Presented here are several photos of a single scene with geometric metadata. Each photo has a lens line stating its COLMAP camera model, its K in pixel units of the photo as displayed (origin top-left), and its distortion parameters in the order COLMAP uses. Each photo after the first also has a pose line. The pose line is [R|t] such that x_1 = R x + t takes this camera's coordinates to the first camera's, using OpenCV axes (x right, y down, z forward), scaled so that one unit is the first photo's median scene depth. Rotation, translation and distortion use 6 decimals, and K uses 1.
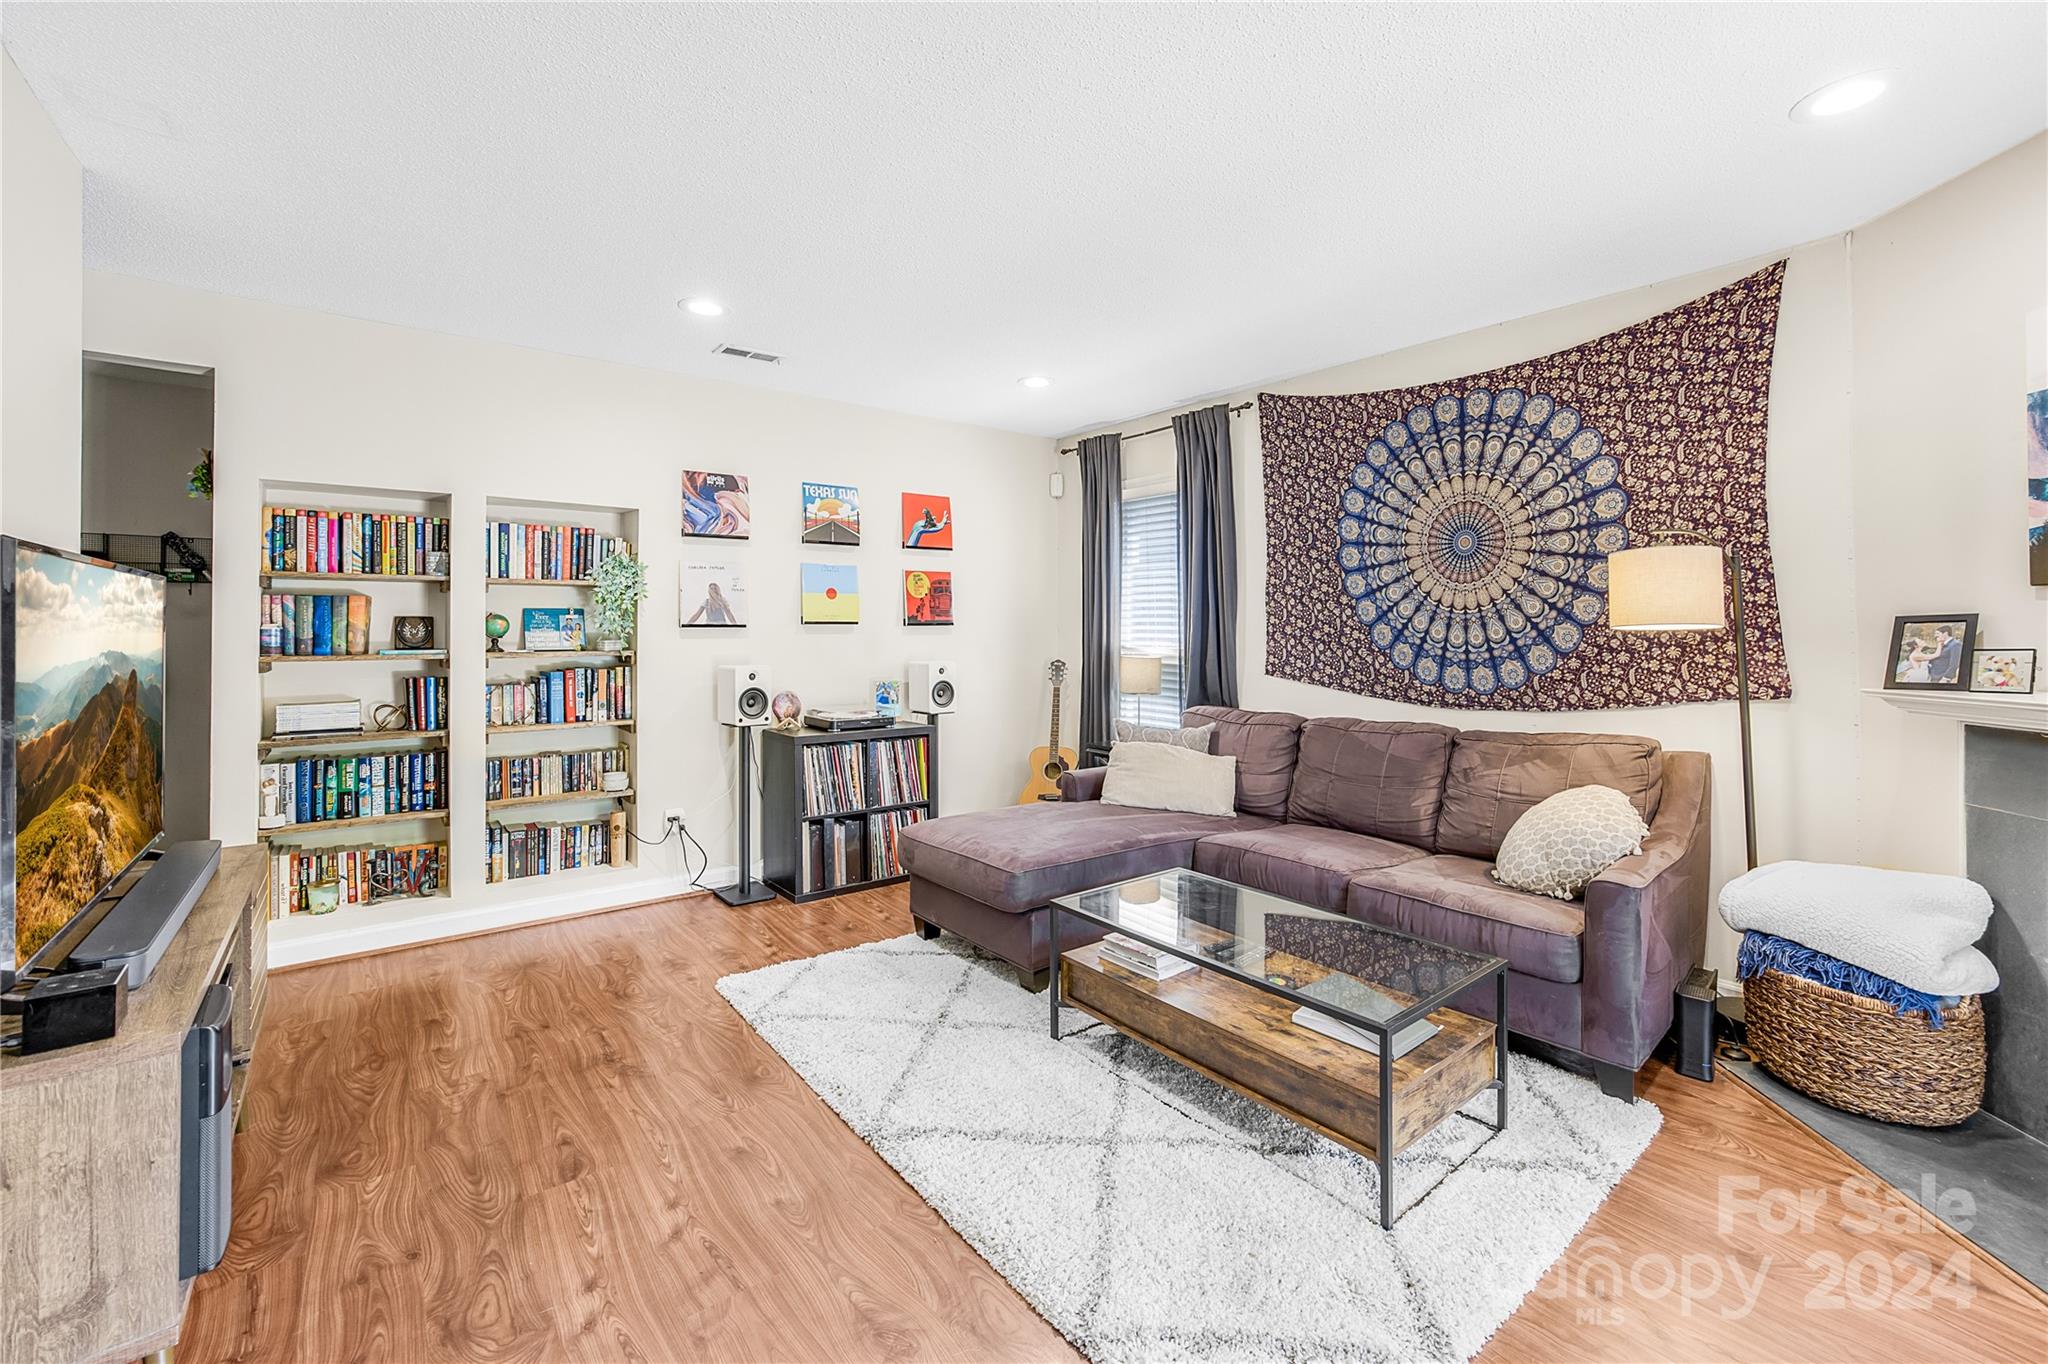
lens RADIAL K [[849.4, 0, 1023.8], [0, 849.4, 613.4], [0, 0, 1]] dist [-0.021667, 0.000472]
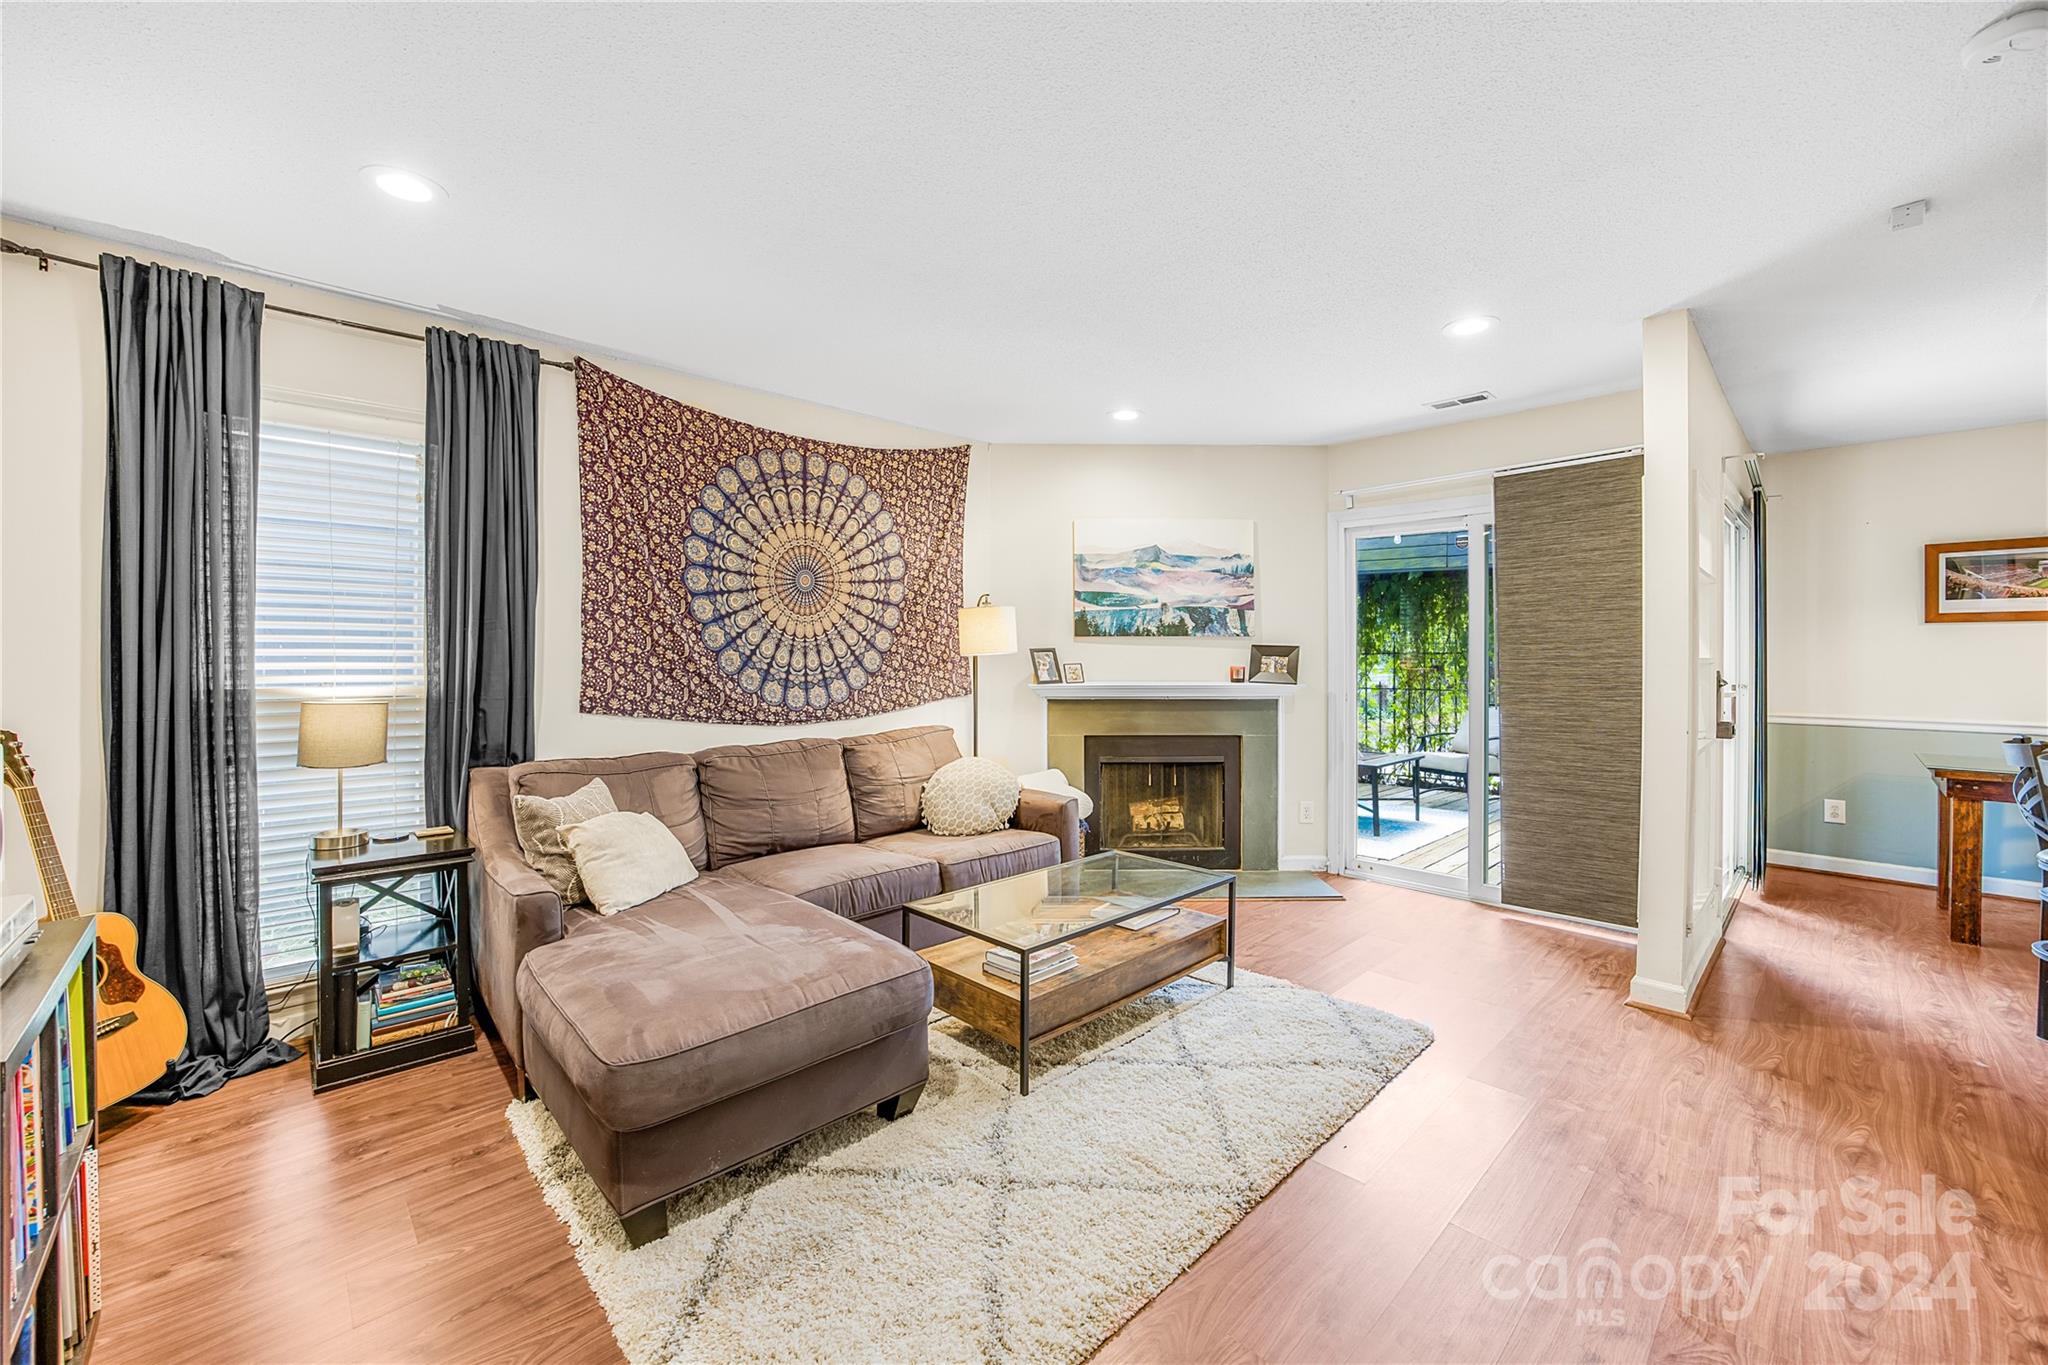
lens RADIAL K [[819.8, 0, 1026.7], [0, 819.8, 651.1], [0, 0, 1]] dist [-0.025131, 0.000074]
pose [[-0.098409, 0.005144, 0.995133, -0.618705], [-0.015859, 0.999852, -0.006736, 0.015622], [-0.995020, -0.016445, -0.098313, 0.791902]]
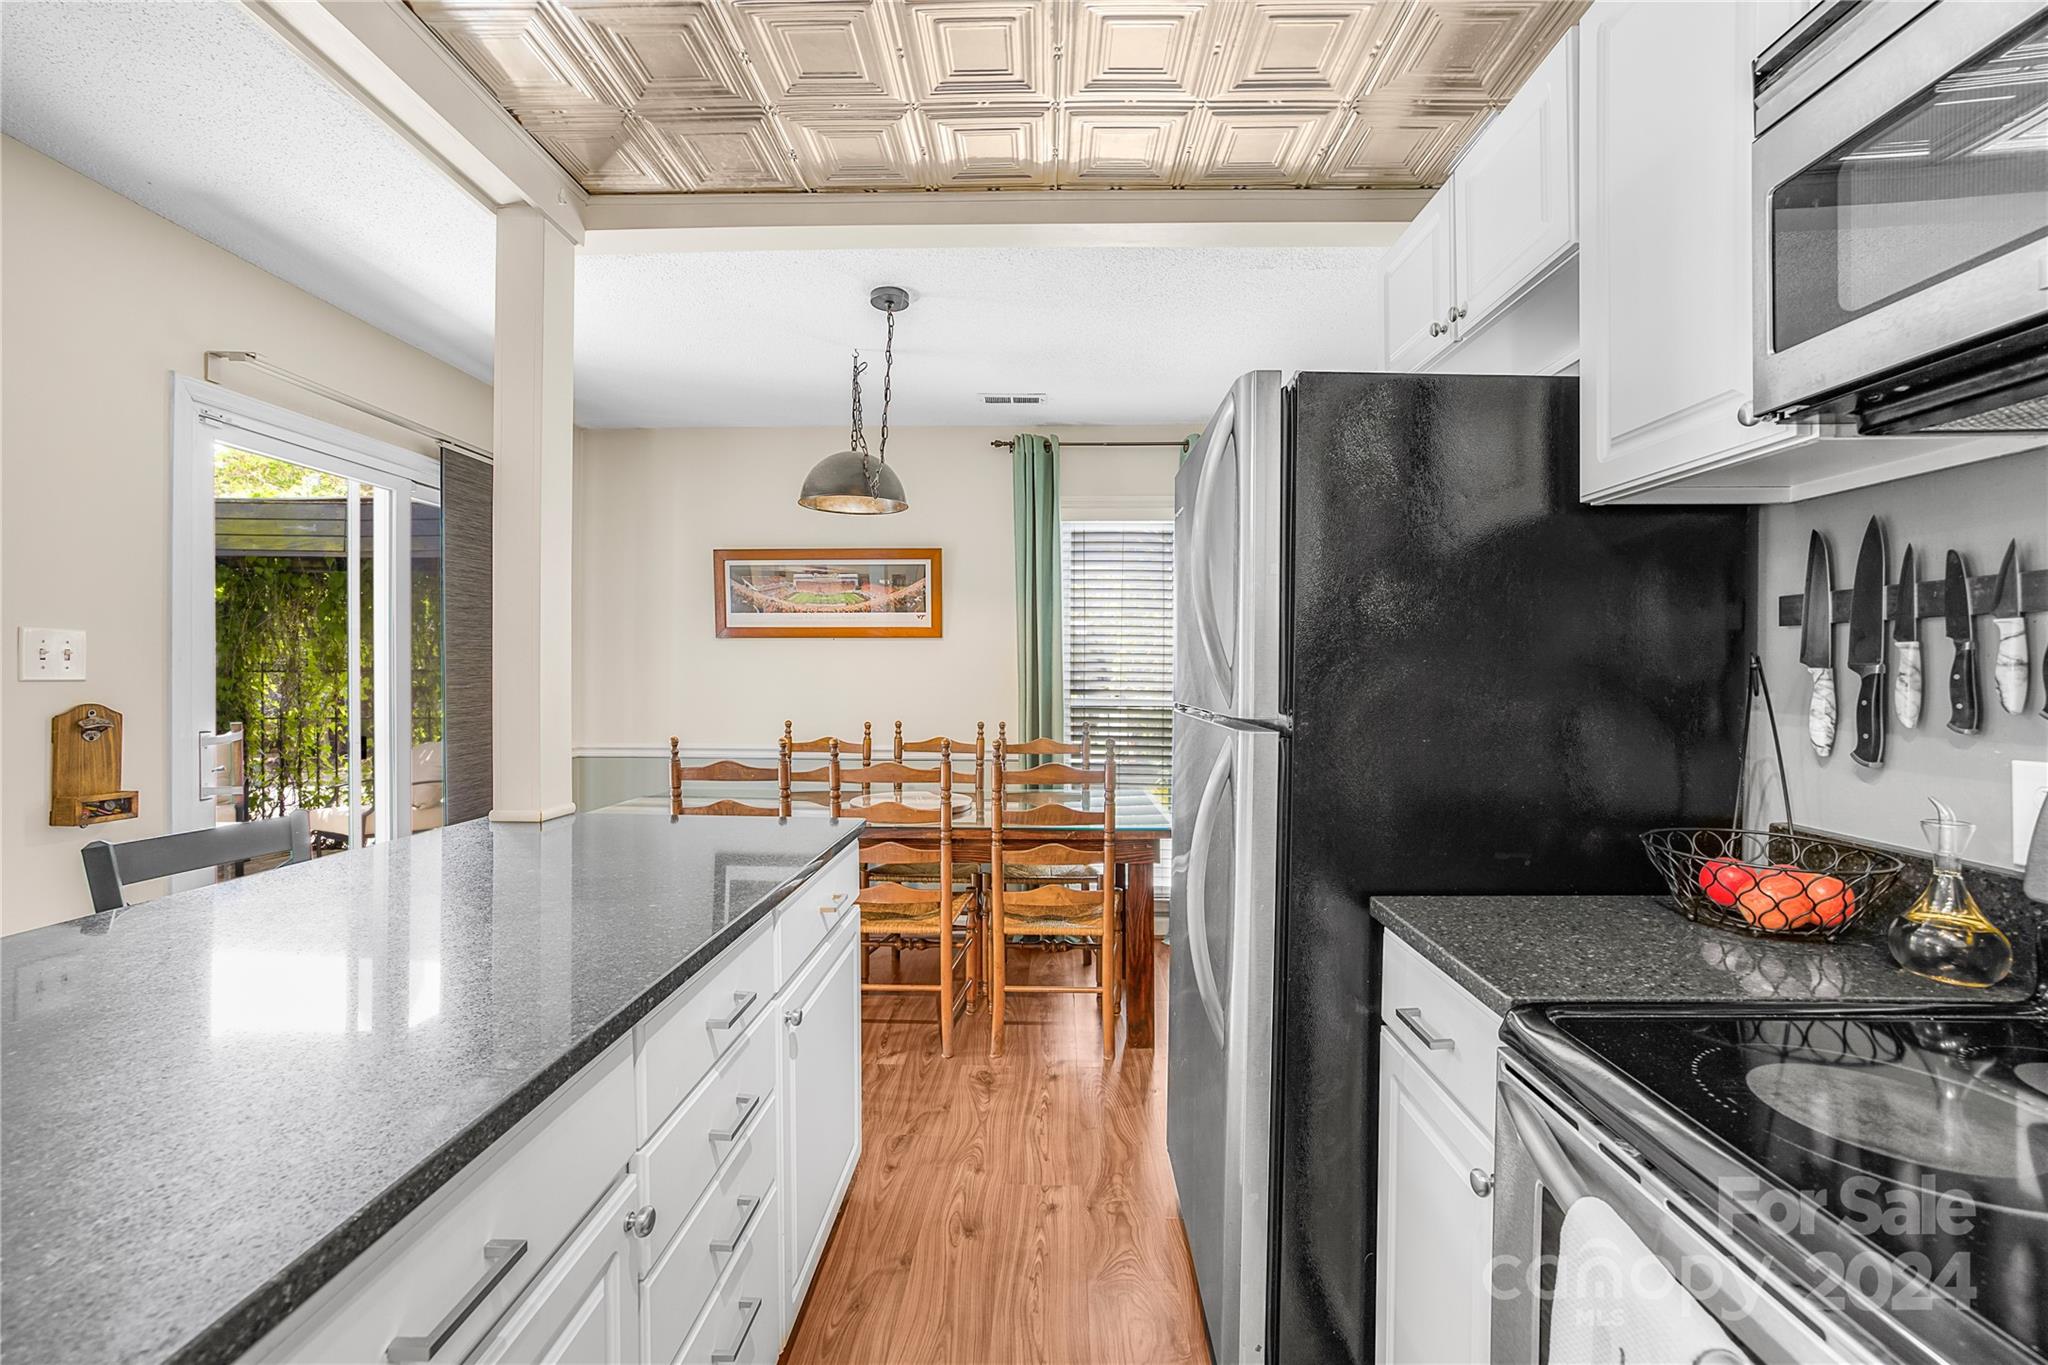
lens RADIAL K [[804.6, 0, 1031.3], [0, 804.6, 678.4], [0, 0, 1]] dist [-0.042482, 0.015496]
pose [[-0.776554, -0.004368, 0.630036, -0.563212], [-0.009462, 0.999944, -0.004731, -0.001889], [-0.629980, -0.009635, -0.776551, -0.126634]]
